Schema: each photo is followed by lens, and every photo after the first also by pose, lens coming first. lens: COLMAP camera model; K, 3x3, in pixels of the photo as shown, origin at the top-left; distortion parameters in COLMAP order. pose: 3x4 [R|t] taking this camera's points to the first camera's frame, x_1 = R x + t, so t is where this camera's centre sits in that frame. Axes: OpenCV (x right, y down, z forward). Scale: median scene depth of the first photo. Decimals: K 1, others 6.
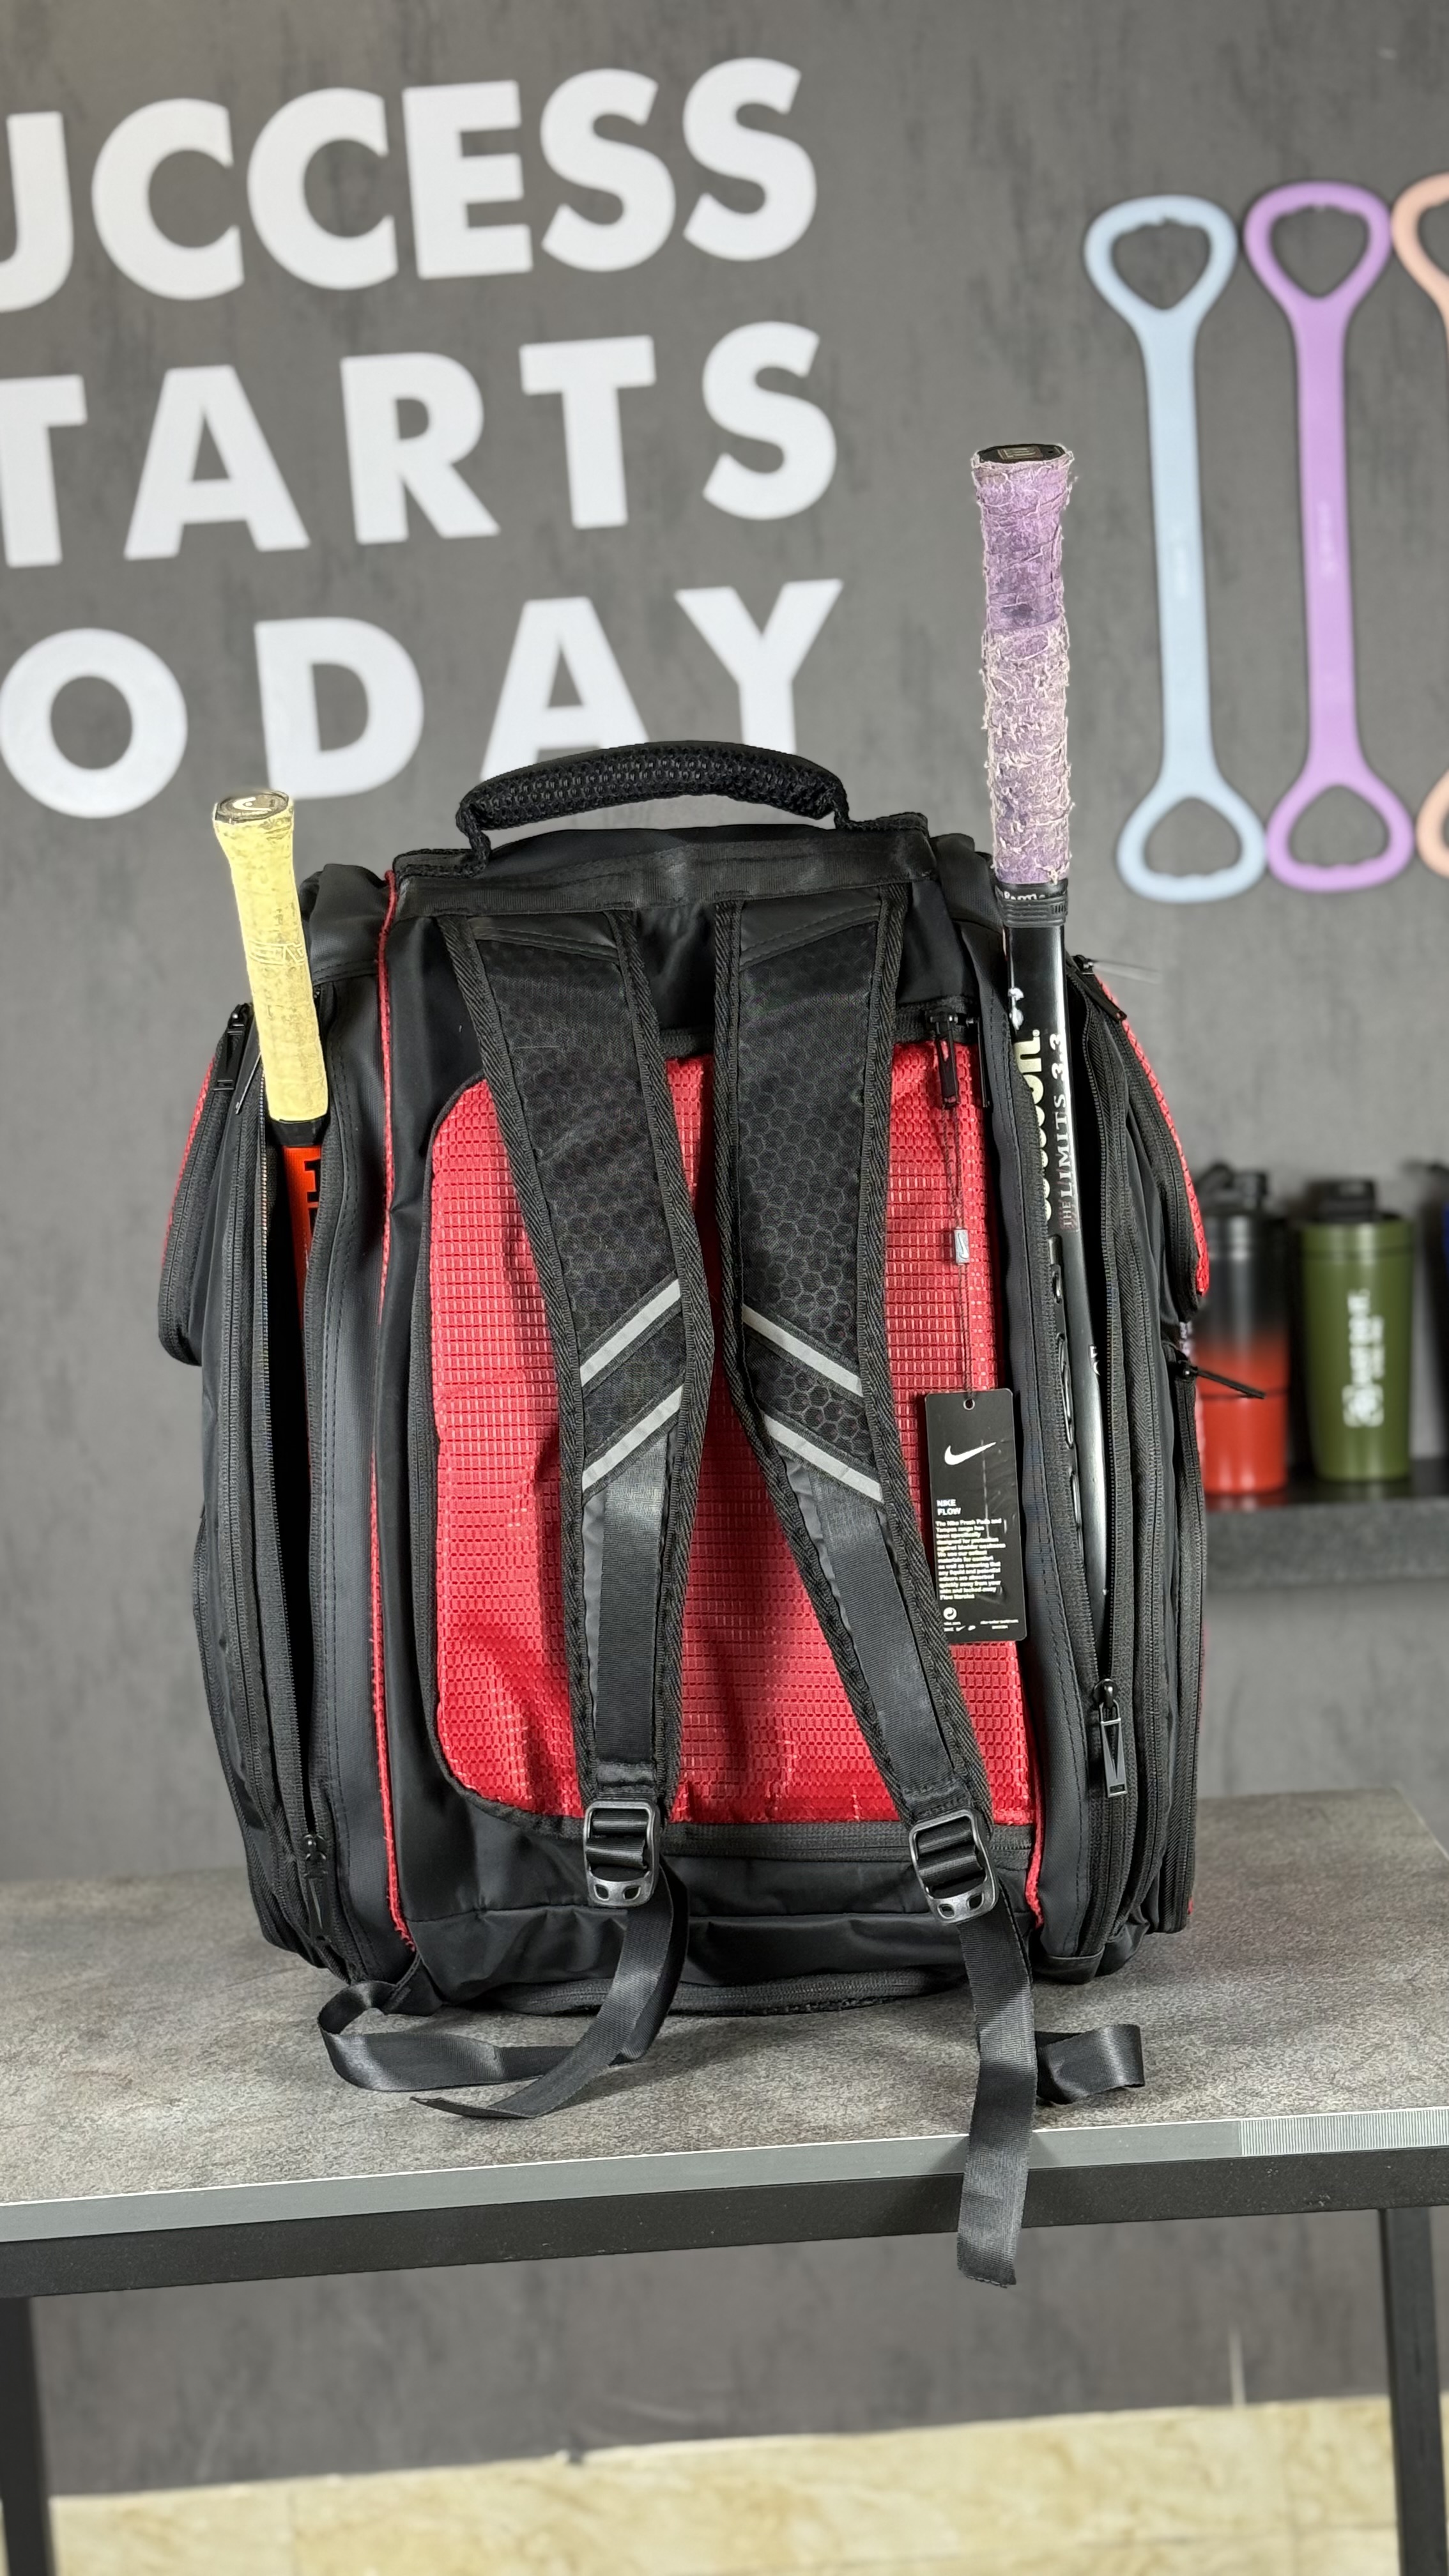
lens RADIAL K [[3605.2, 0, 731.8], [0, 3605.2, 1287.0], [0, 0, 1]] dist [0.121219, 0.000000]
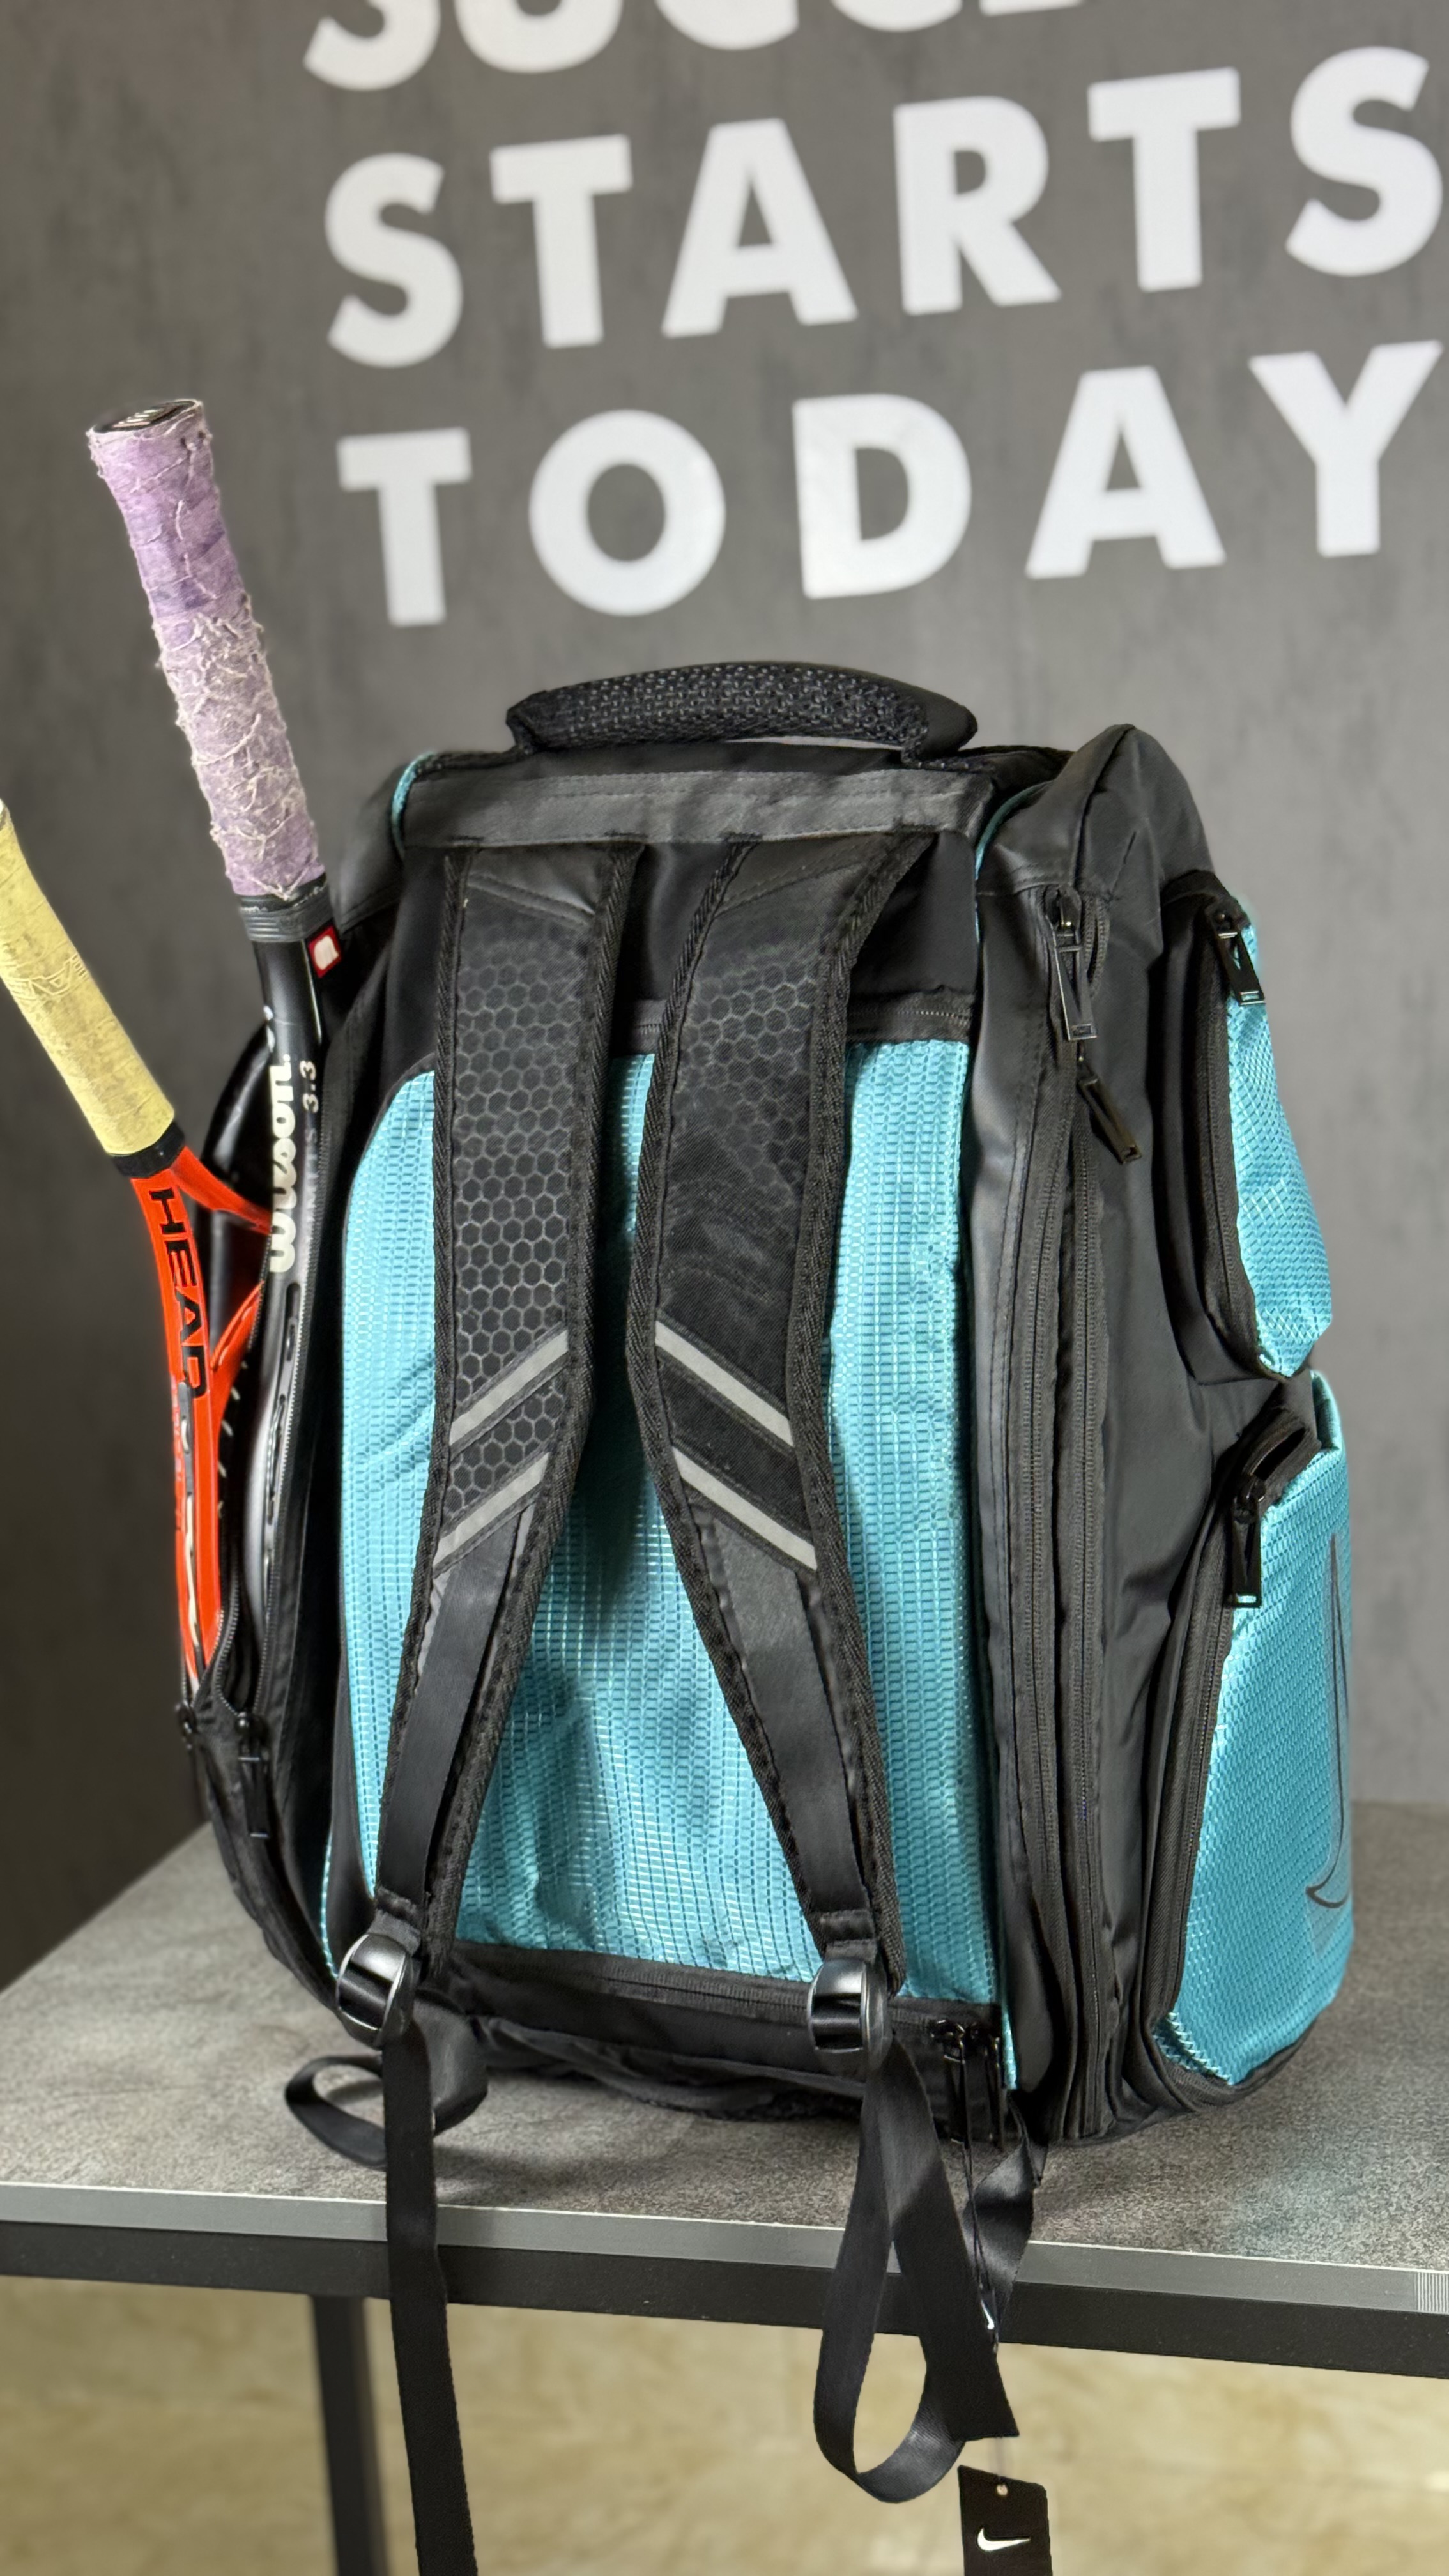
lens RADIAL K [[3605.2, 0, 710.4], [0, 3605.2, 1303.7], [0, 0, 1]] dist [0.121219, 0.000000]
pose [[0.966631, 0.055272, -0.250140, 0.094821], [-0.033613, 0.995370, 0.090048, -0.035575], [0.253959, -0.078635, 0.964013, 0.073469]]
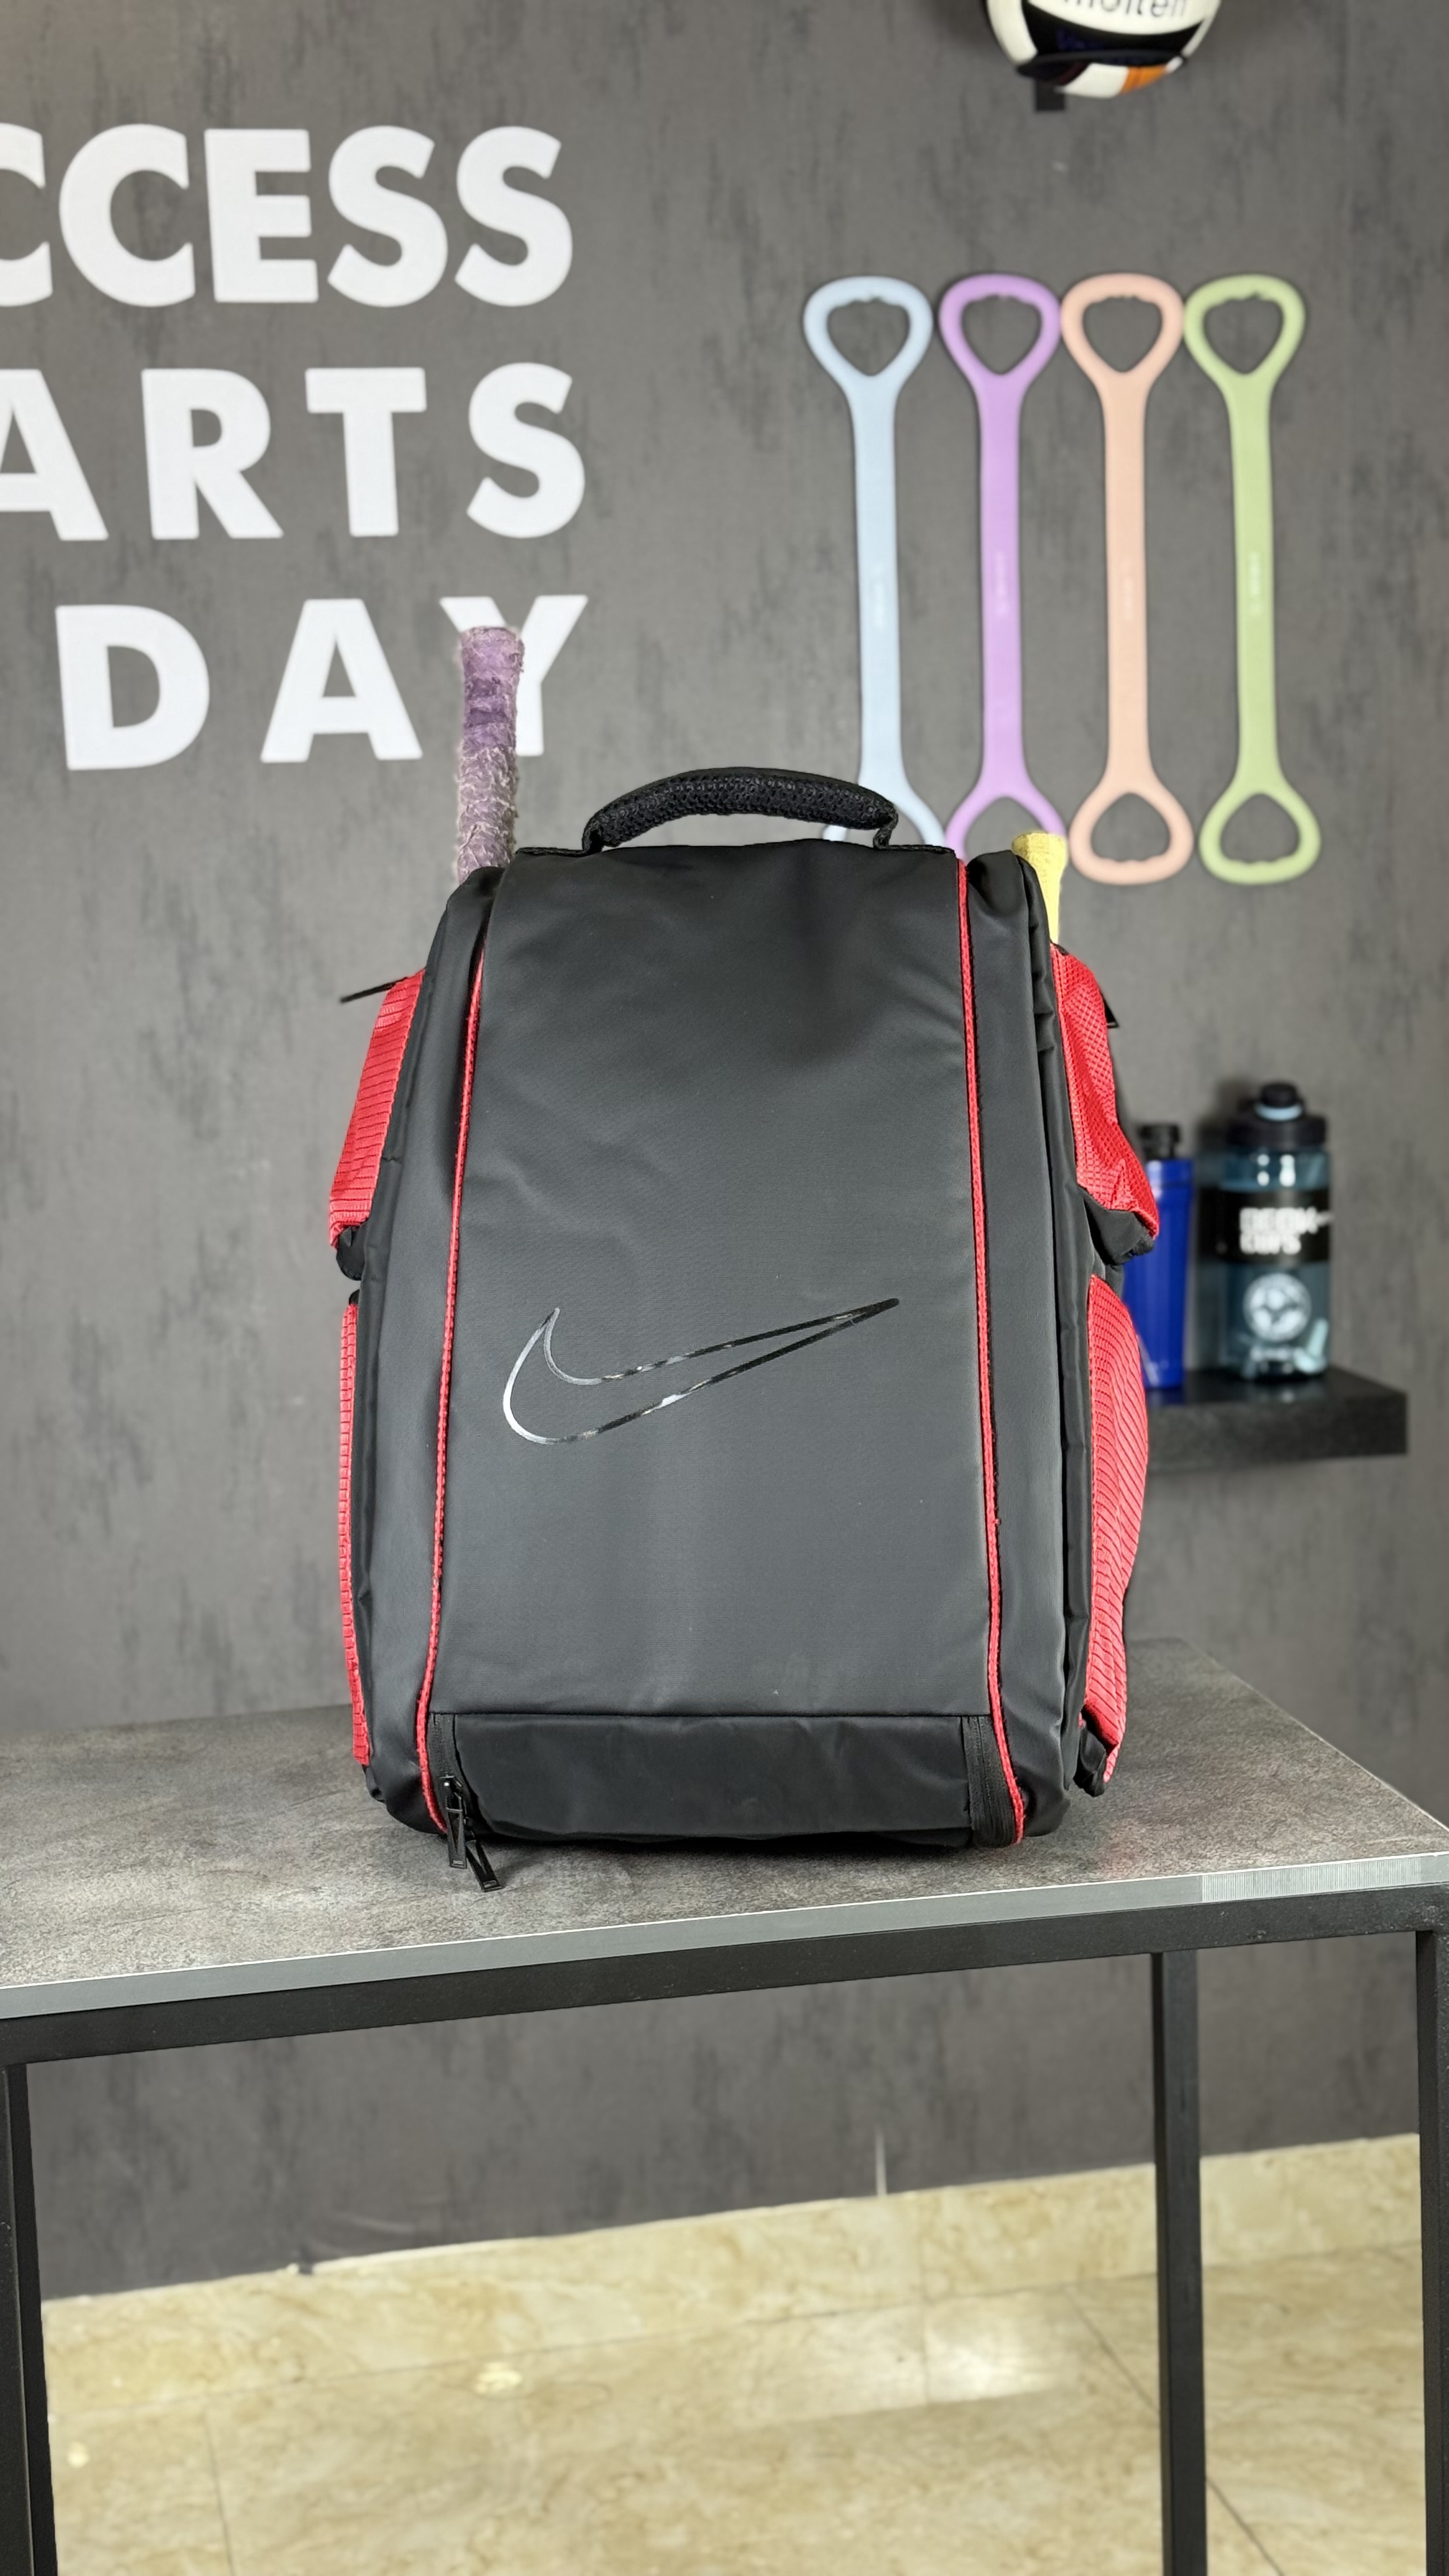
lens RADIAL K [[3605.2, 0, 729.4], [0, 3605.2, 1290.2], [0, 0, 1]] dist [0.121219, 0.000000]
pose [[0.978841, 0.010826, 0.204333, -0.155025], [-0.014273, 0.999780, 0.015400, 0.002887], [-0.204122, -0.017991, 0.978780, -0.116491]]
